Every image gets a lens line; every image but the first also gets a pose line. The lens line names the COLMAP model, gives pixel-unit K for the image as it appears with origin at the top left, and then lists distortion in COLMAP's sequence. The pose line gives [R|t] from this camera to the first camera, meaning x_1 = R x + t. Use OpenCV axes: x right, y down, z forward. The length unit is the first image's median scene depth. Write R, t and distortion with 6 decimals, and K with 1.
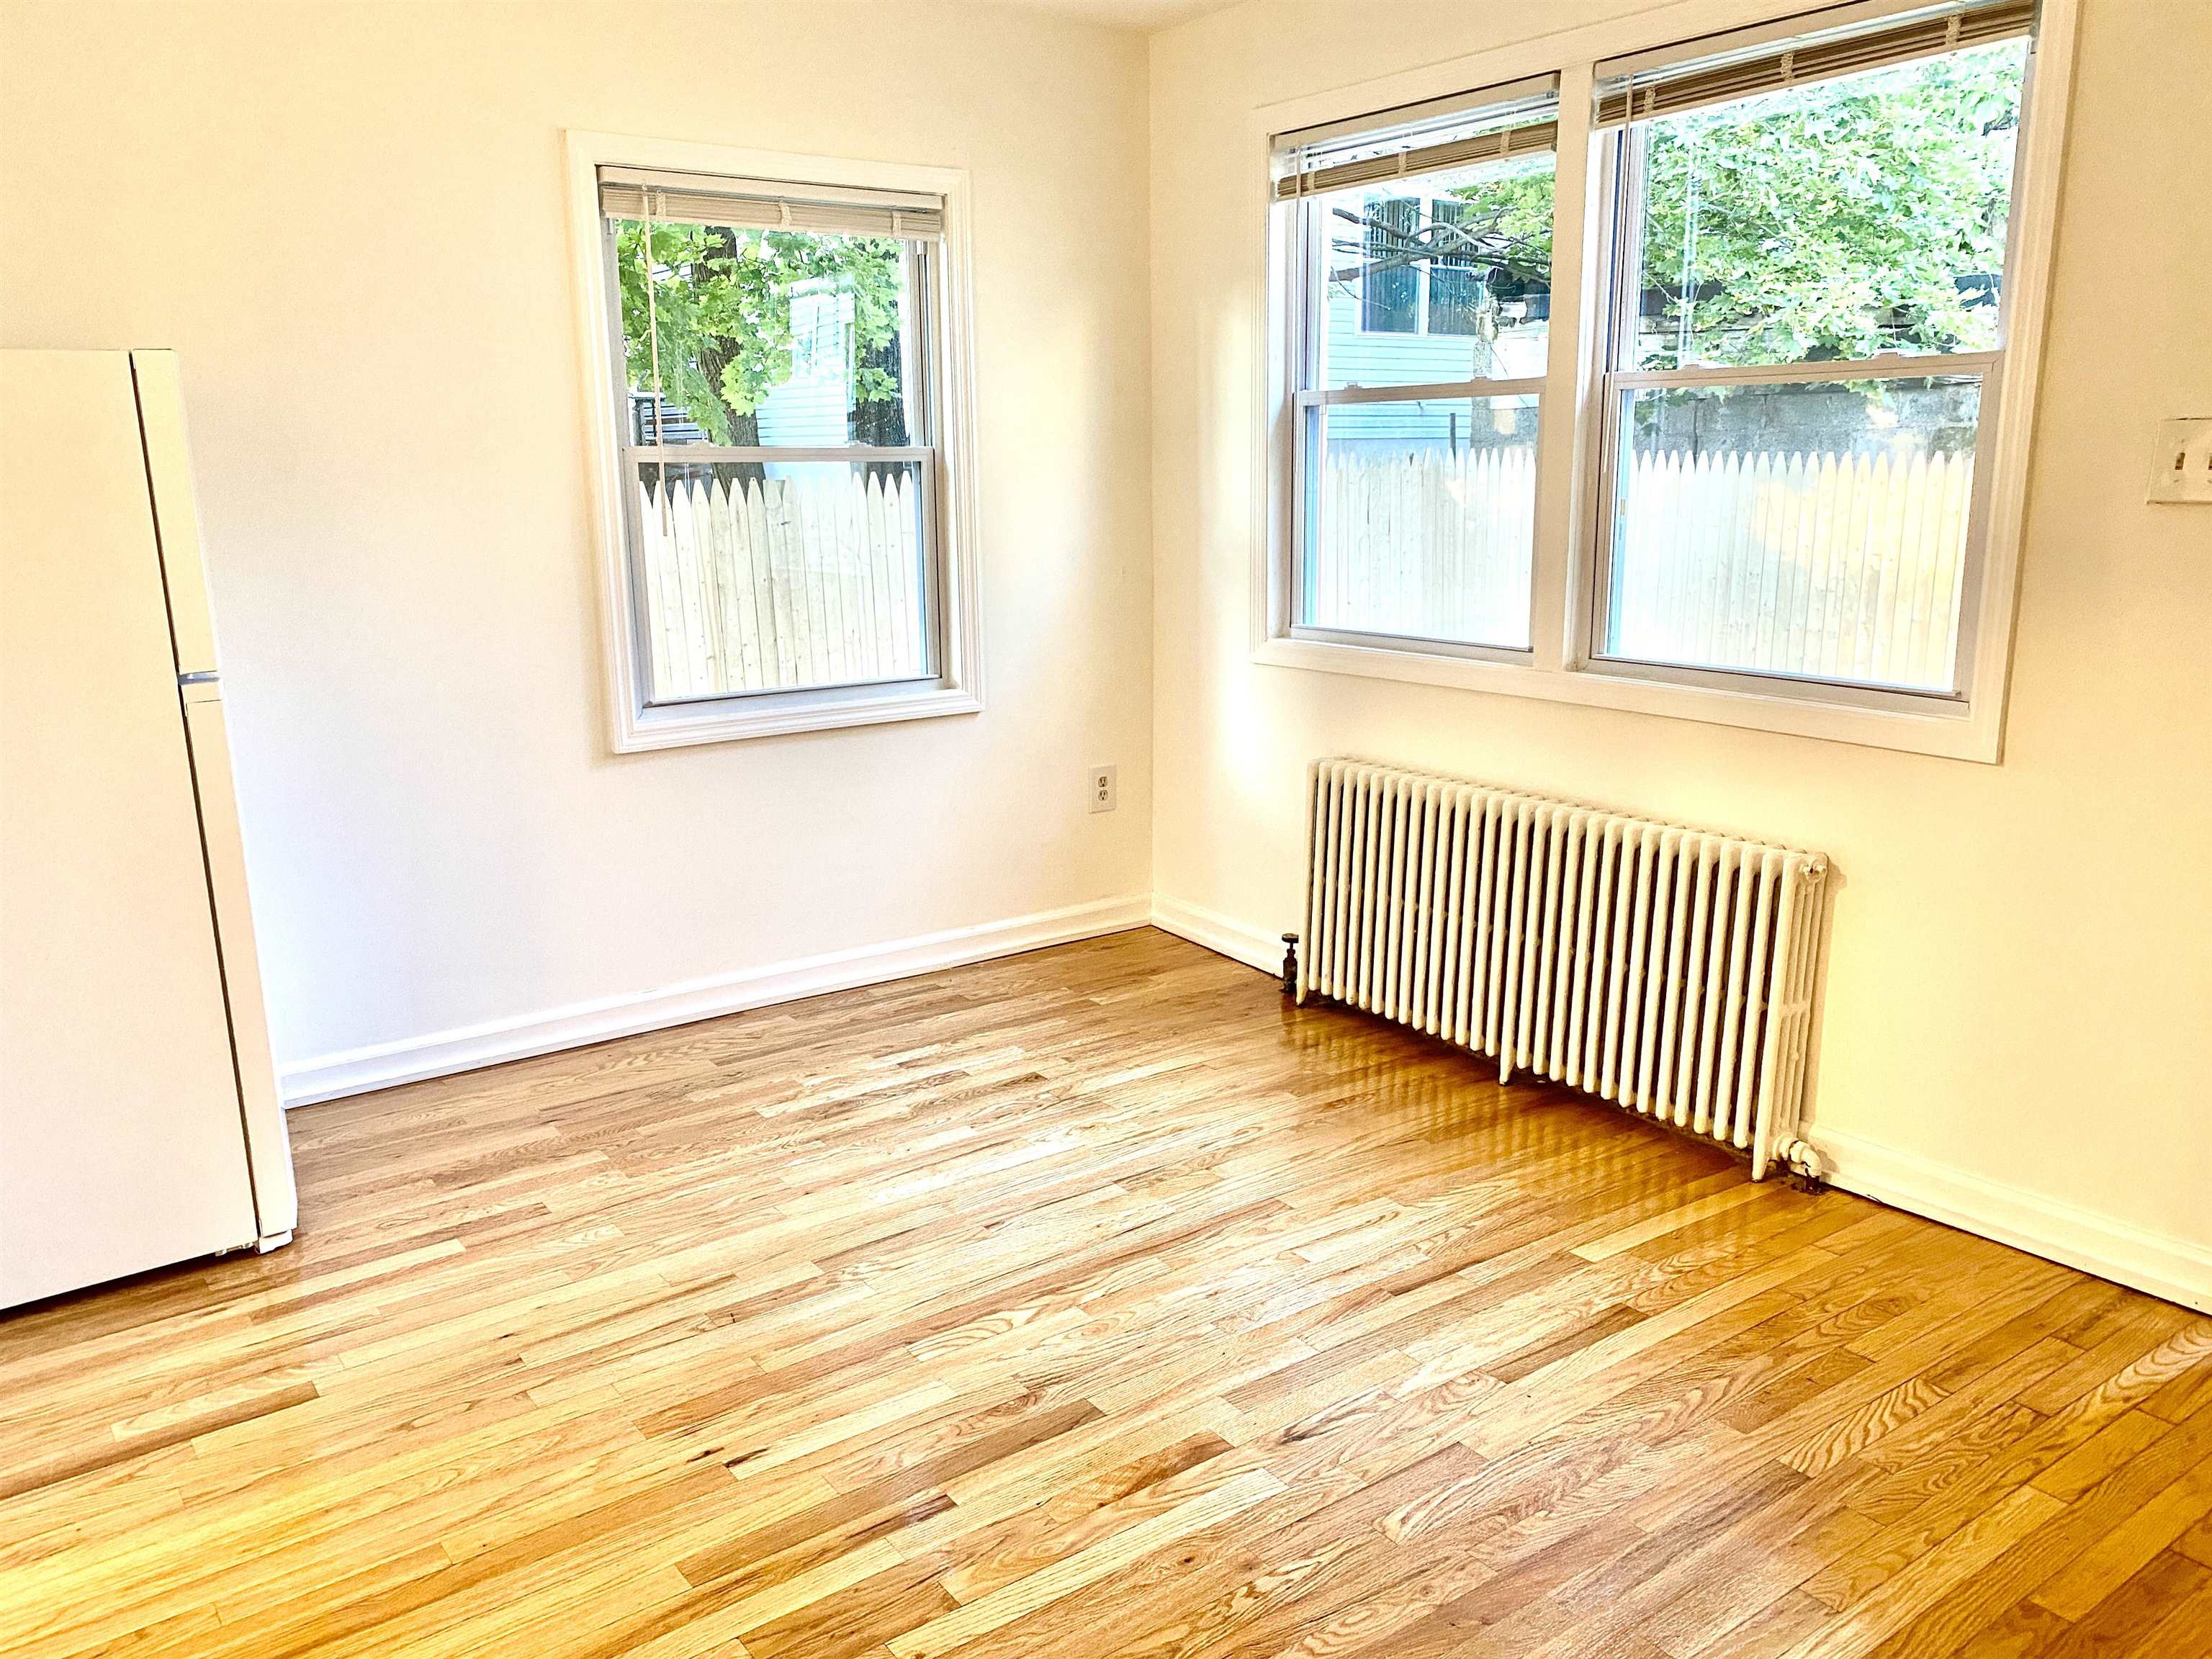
lens RADIAL K [[1699.1, 0, 1109.9], [0, 1699.1, 818.4], [0, 0, 1]] dist [0.043766, -0.030731]
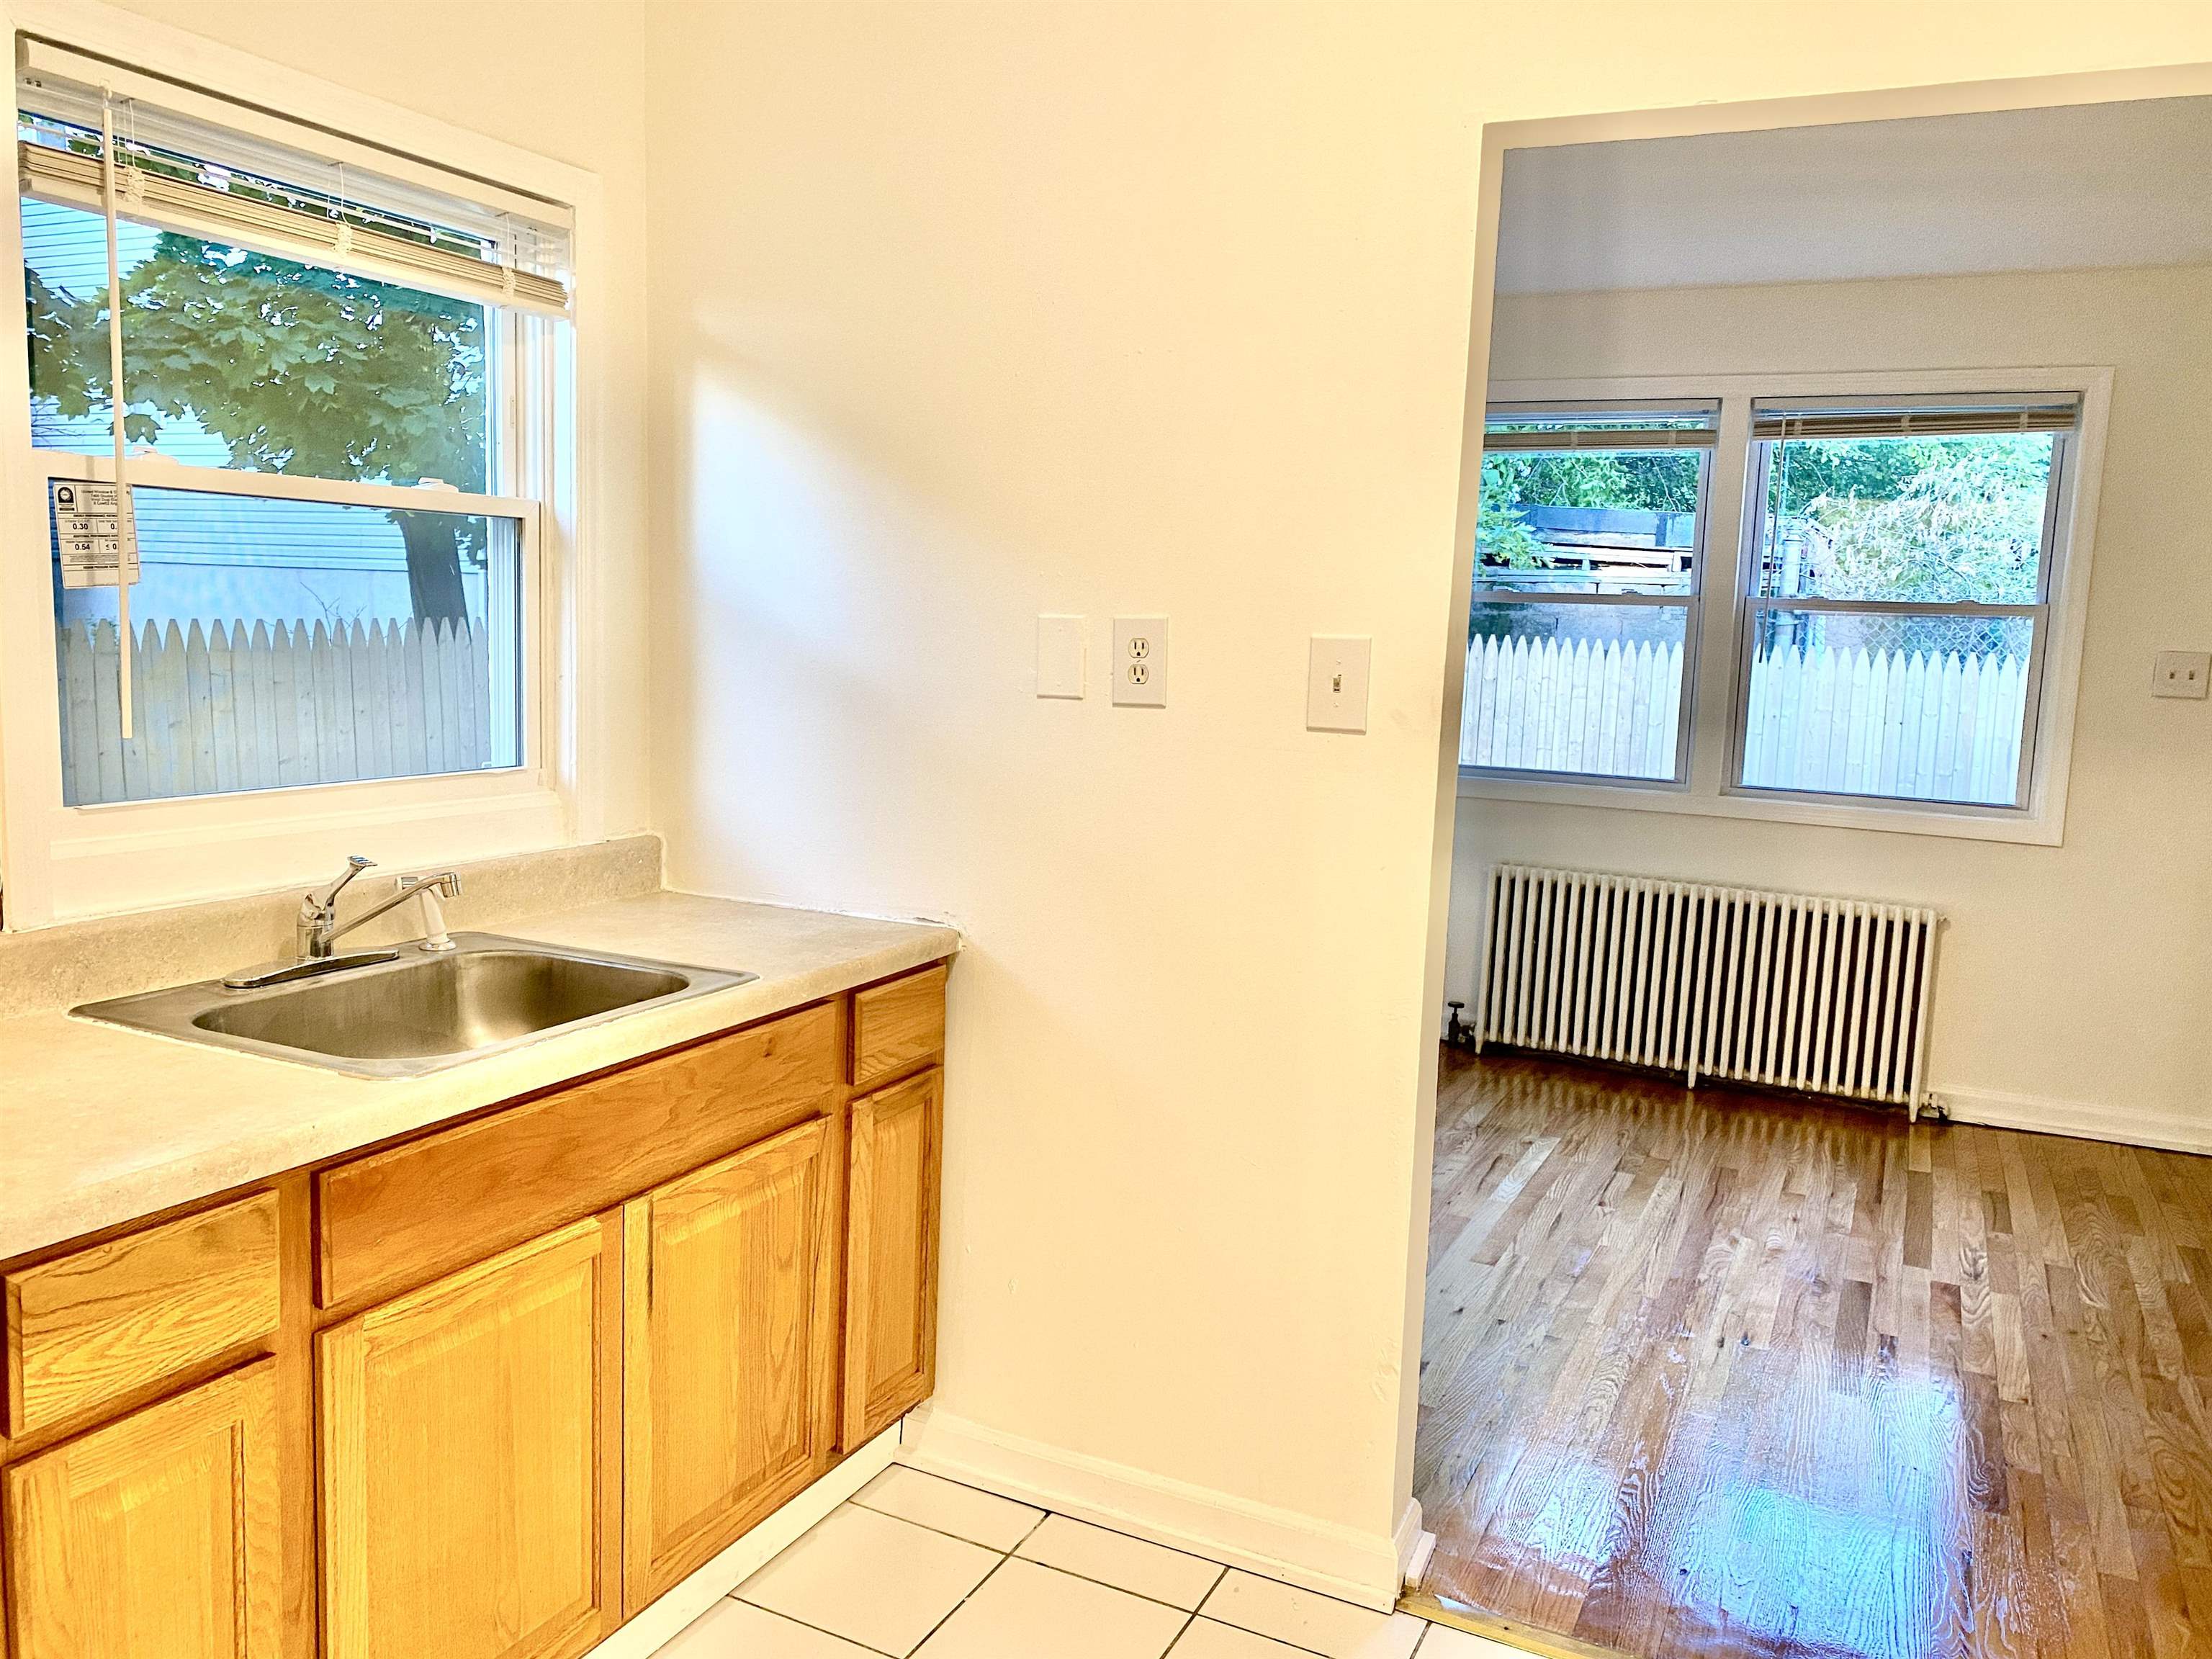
lens RADIAL K [[1699.1, 0, 1118.8], [0, 1699.1, 827.7], [0, 0, 1]] dist [0.043766, -0.030731]
pose [[0.882054, -0.021513, 0.470657, -1.142581], [0.056611, 0.996559, -0.060543, -0.000457], [-0.467735, 0.080047, 0.880237, -0.052646]]
